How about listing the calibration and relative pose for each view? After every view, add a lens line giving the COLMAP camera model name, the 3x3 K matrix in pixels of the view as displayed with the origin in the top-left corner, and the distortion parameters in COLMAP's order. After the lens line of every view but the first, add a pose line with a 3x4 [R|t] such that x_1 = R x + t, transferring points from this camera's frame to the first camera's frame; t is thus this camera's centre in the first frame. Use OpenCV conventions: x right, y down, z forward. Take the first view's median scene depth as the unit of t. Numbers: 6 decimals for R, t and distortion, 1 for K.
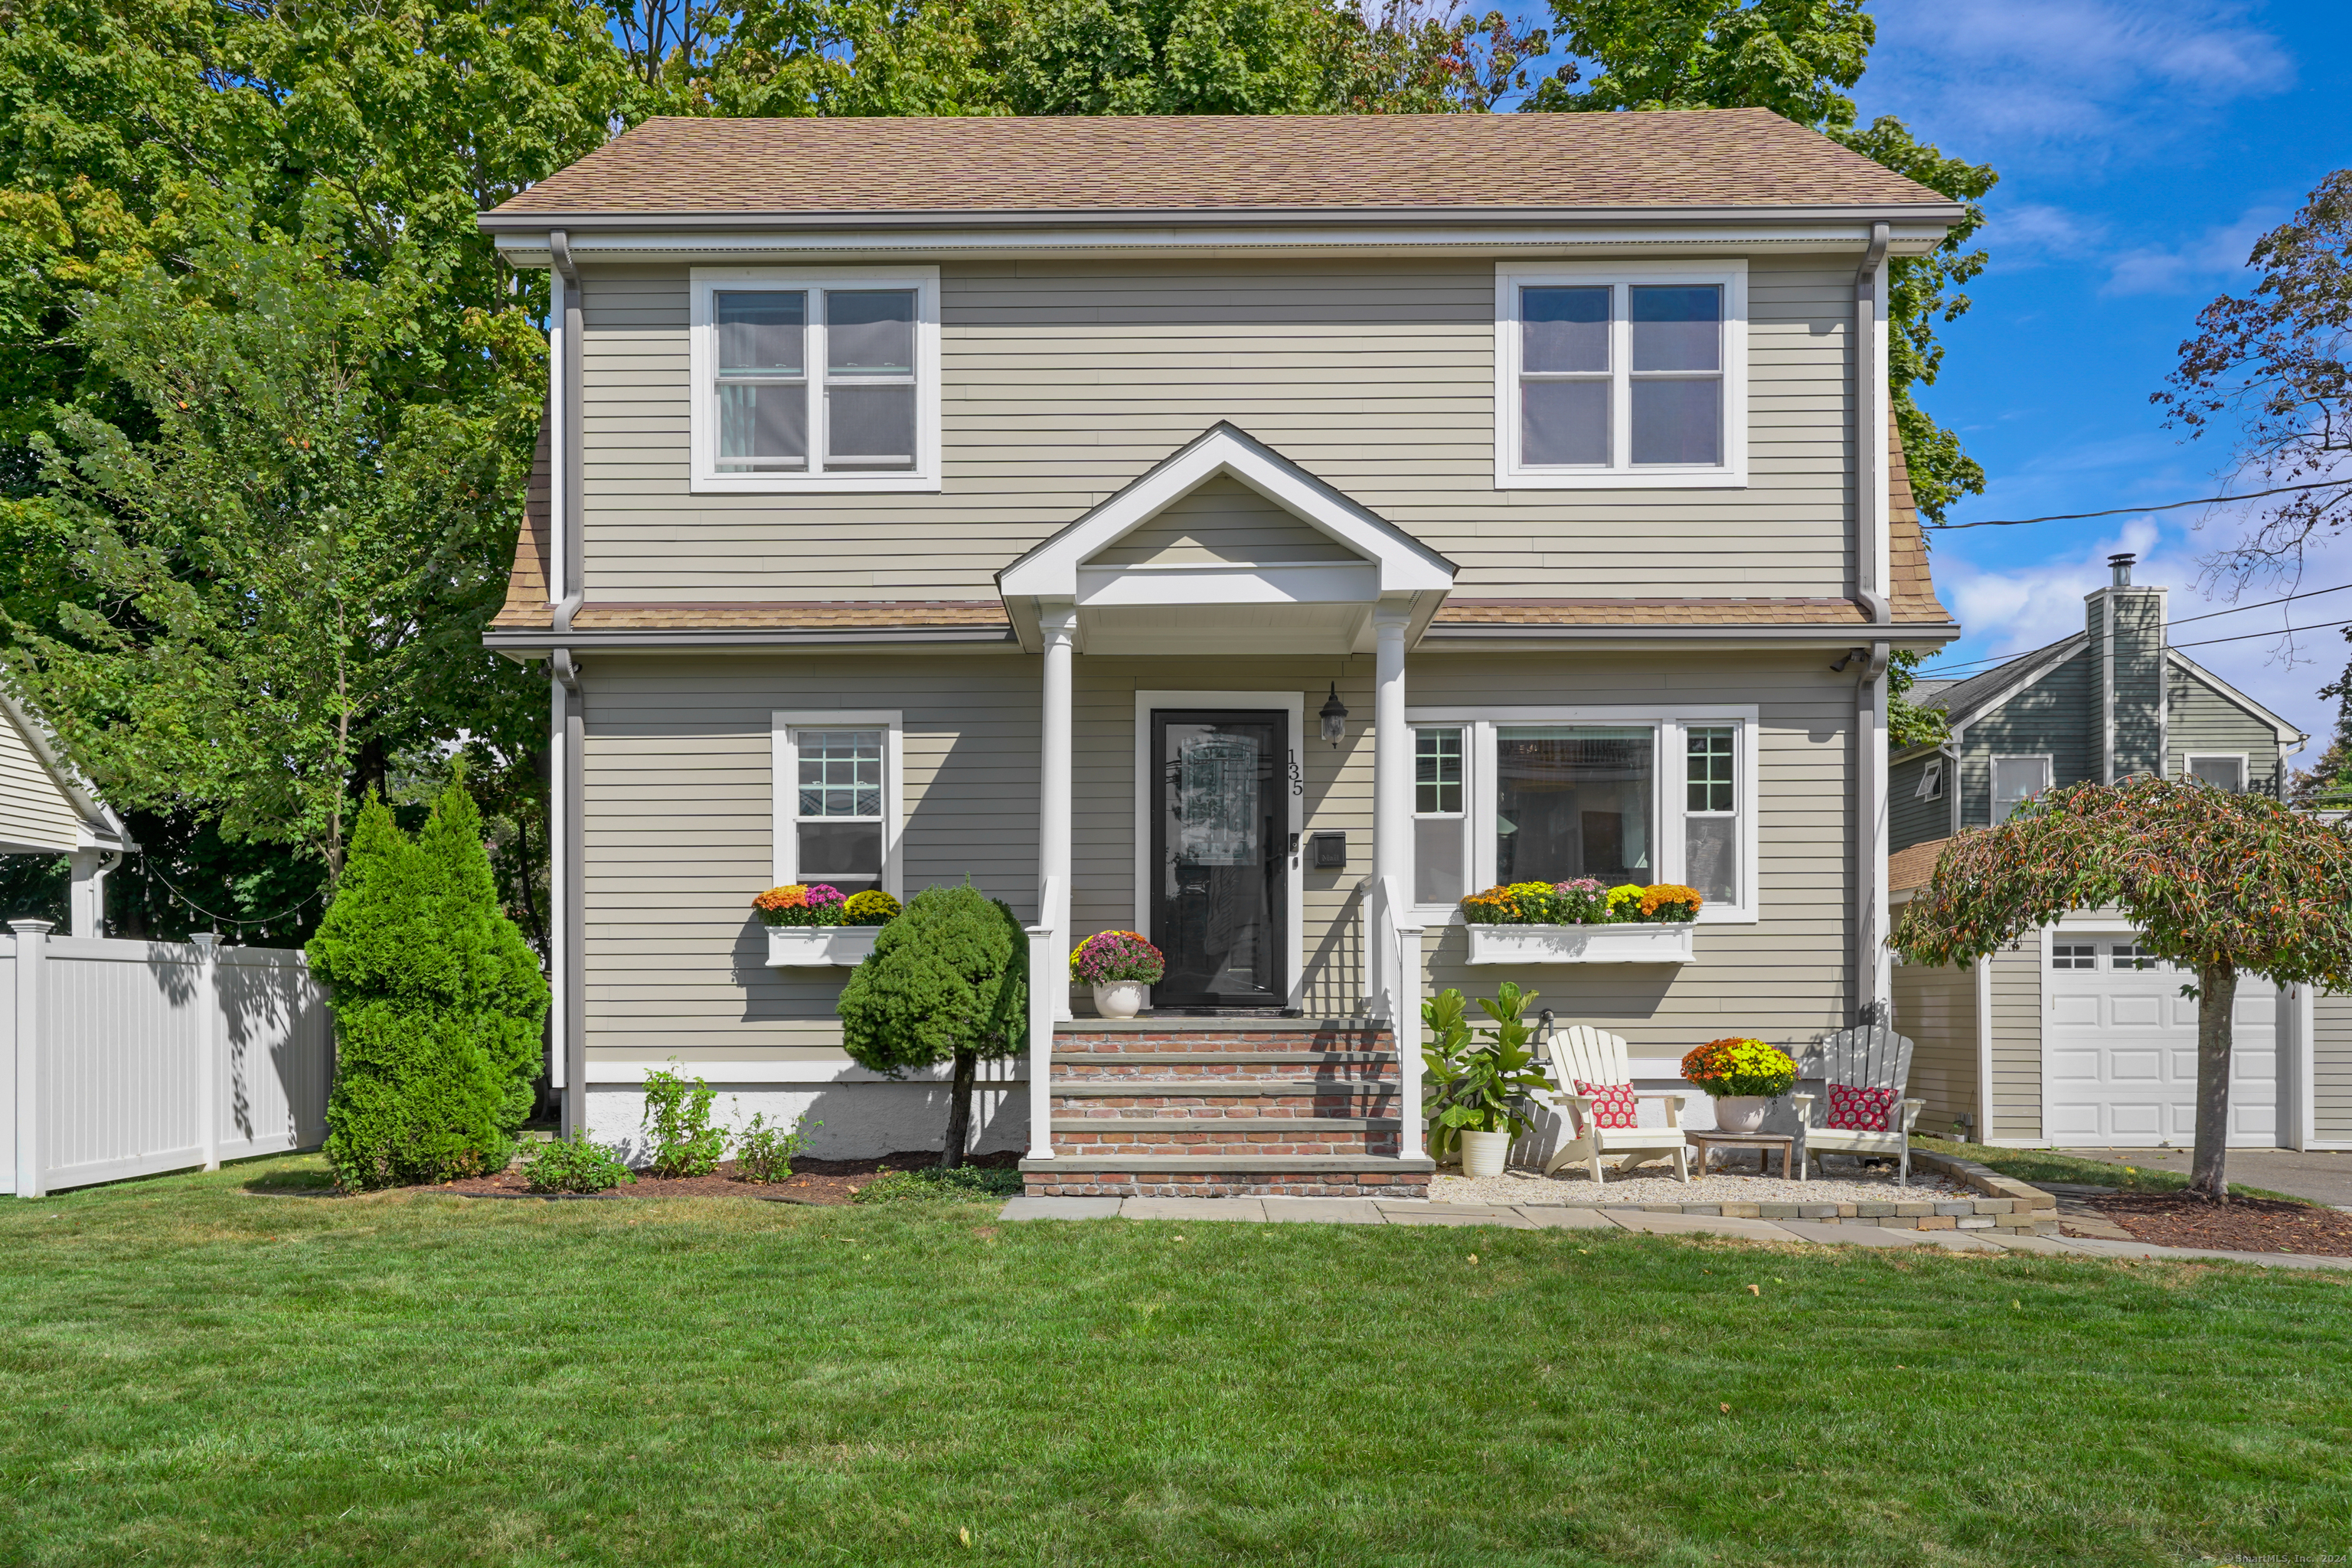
lens RADIAL K [[1840.4, 0, 1178.7], [0, 1840.4, 1004.1], [0, 0, 1]] dist [0.043408, -0.072948]
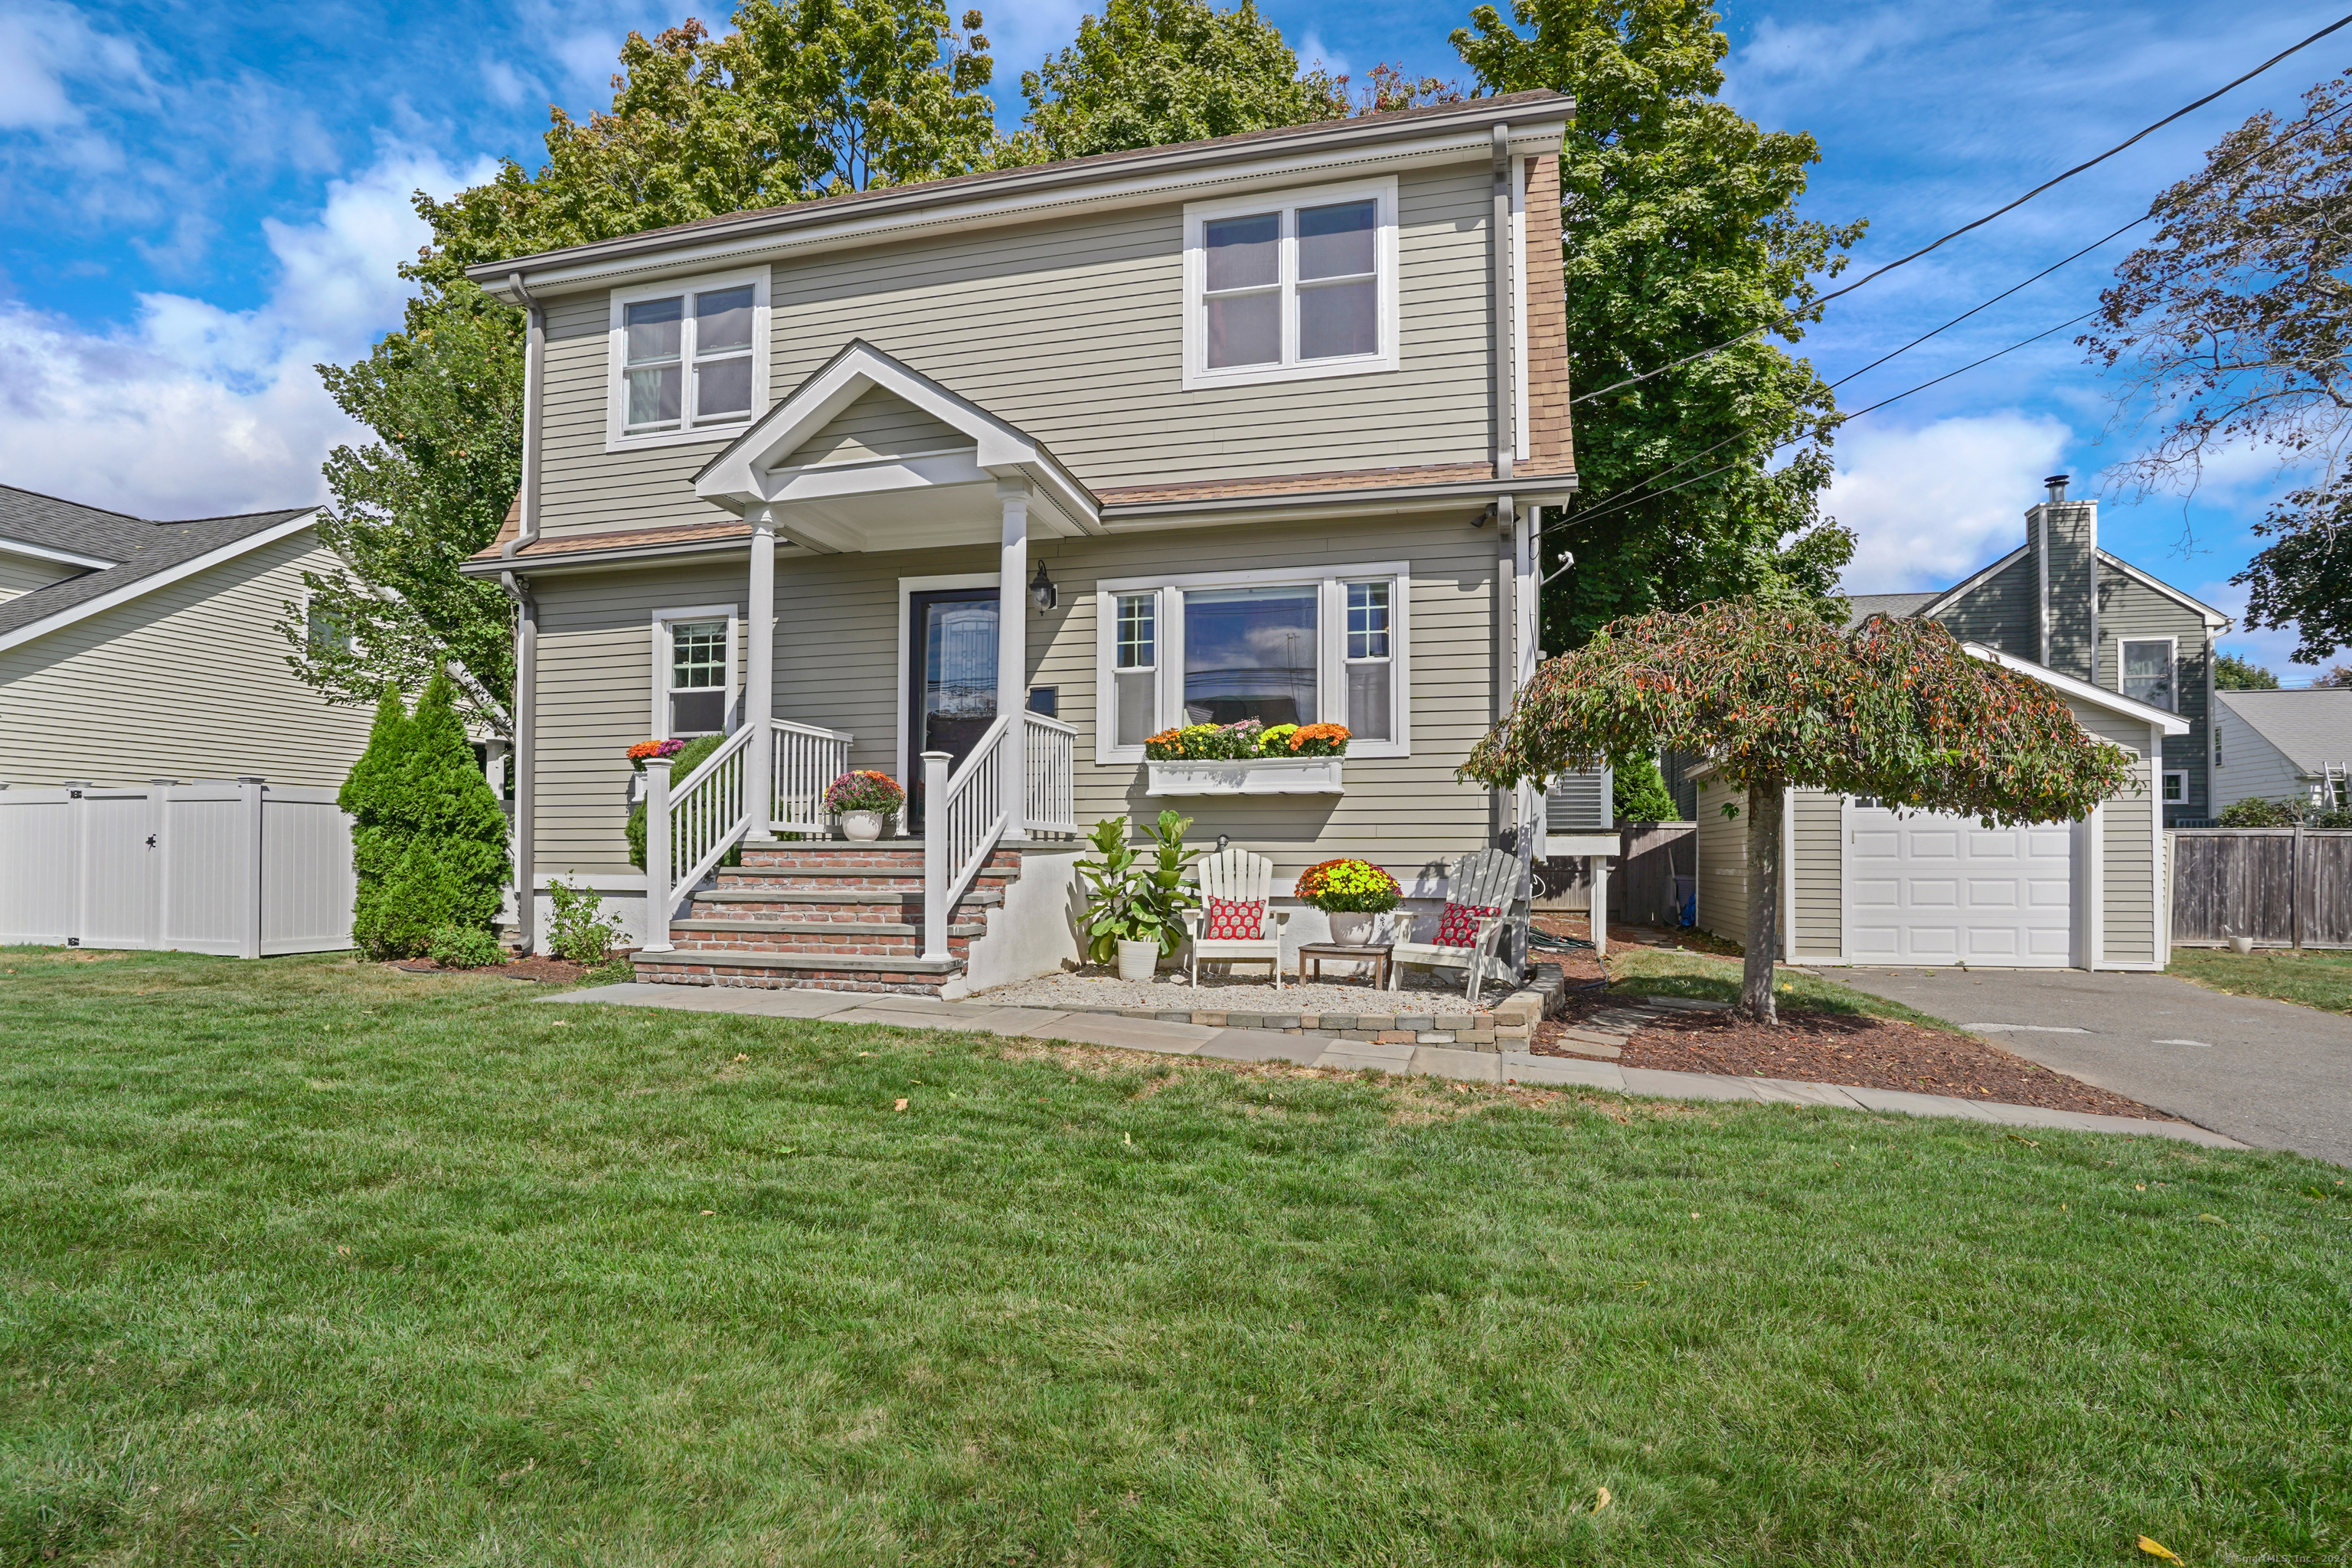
lens RADIAL K [[1217.3, 0, 1174.0], [0, 1217.3, 838.4], [0, 0, 1]] dist [-0.031982, 0.000938]
pose [[0.967148, 0.000917, -0.254212, 0.363579], [-0.004790, 0.999882, -0.014615, 0.016132], [0.254169, 0.015353, 0.967038, 0.260778]]
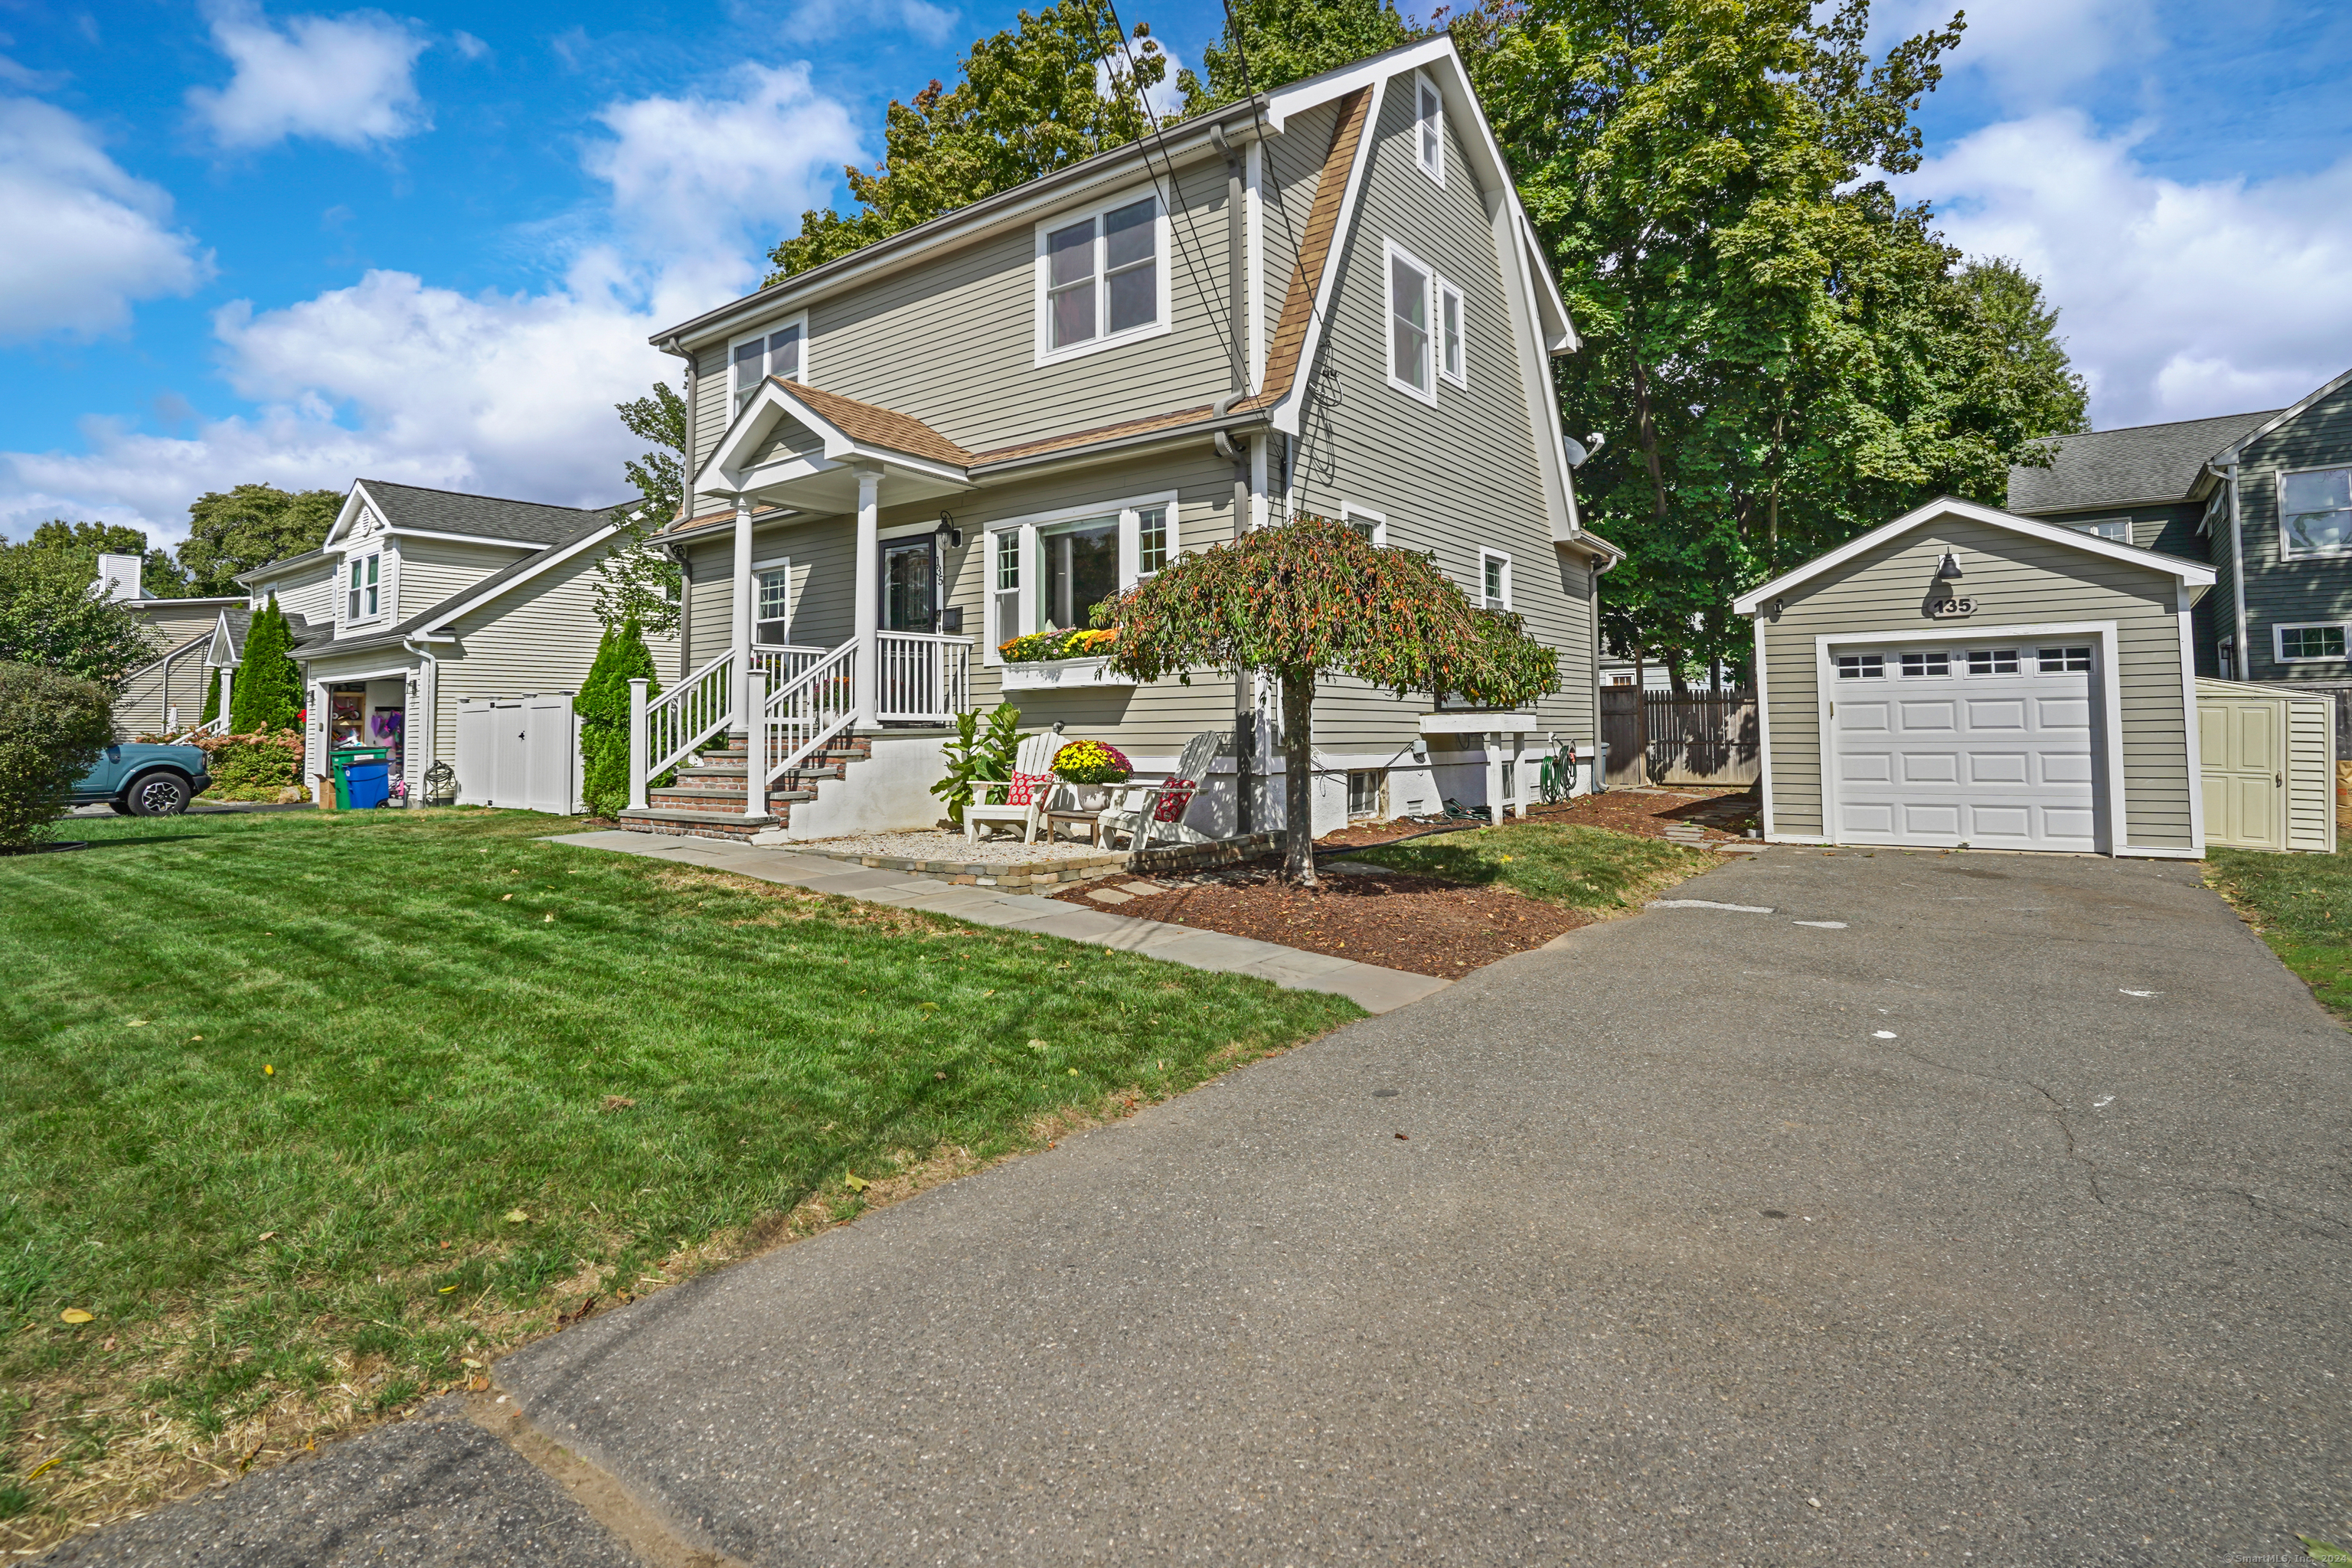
lens RADIAL K [[1186.0, 0, 1169.6], [0, 1186.0, 643.9], [0, 0, 1]] dist [-0.023691, 0.000469]
pose [[0.797031, -0.052969, -0.601611, 0.819662], [0.008362, 0.997019, -0.076704, 0.014111], [0.603880, 0.056105, 0.795098, 0.325109]]
